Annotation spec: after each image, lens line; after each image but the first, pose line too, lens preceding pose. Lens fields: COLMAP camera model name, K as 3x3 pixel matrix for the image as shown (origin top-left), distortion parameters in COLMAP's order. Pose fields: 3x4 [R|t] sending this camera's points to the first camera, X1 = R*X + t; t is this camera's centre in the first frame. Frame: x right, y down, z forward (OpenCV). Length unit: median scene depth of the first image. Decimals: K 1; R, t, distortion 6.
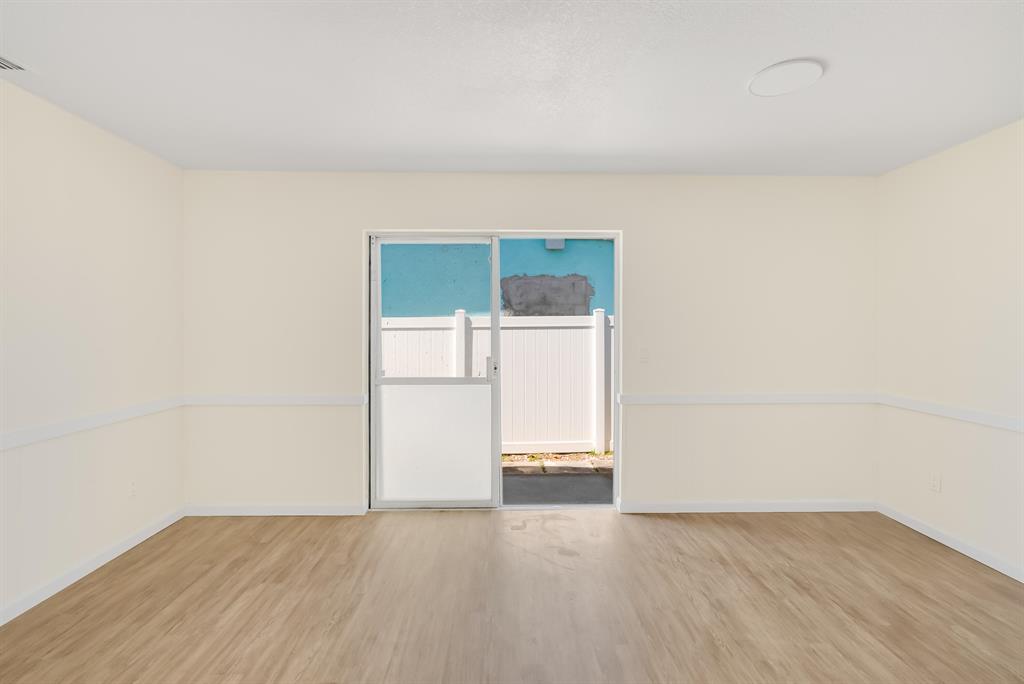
lens RADIAL K [[473.7, 0, 513.3], [0, 473.7, 339.2], [0, 0, 1]] dist [-0.006700, 0.001231]
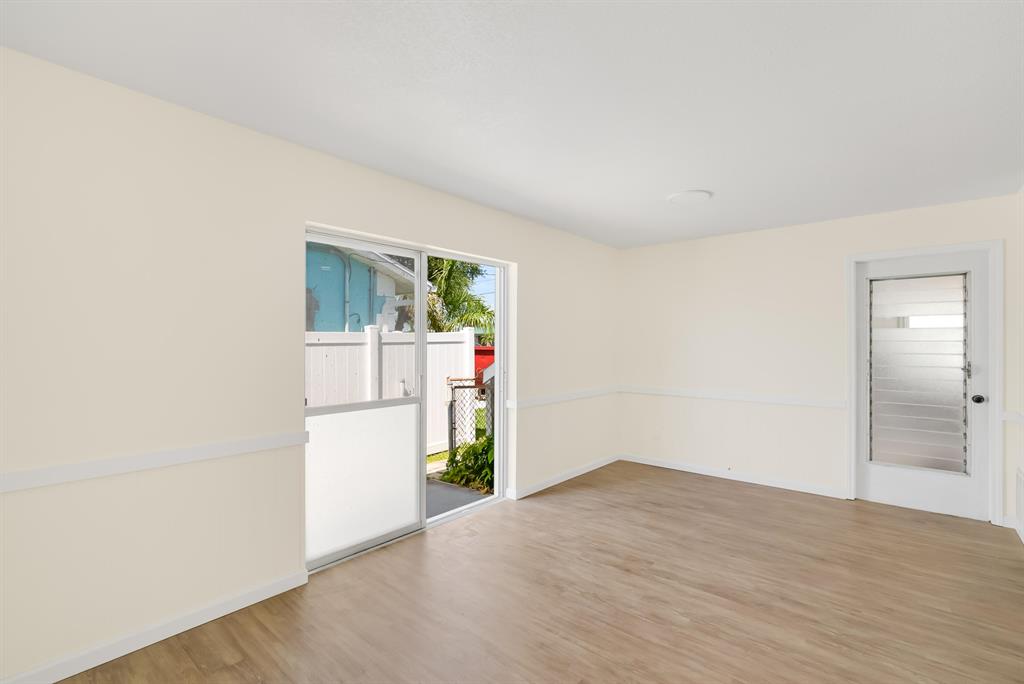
lens RADIAL K [[473.7, 0, 518.8], [0, 473.7, 339.8], [0, 0, 1]] dist [-0.006700, 0.001231]
pose [[0.651007, 0.010052, 0.759005, -0.683502], [0.017946, 0.999429, -0.028629, 0.000603], [-0.758860, 0.032258, 0.650455, 0.214943]]
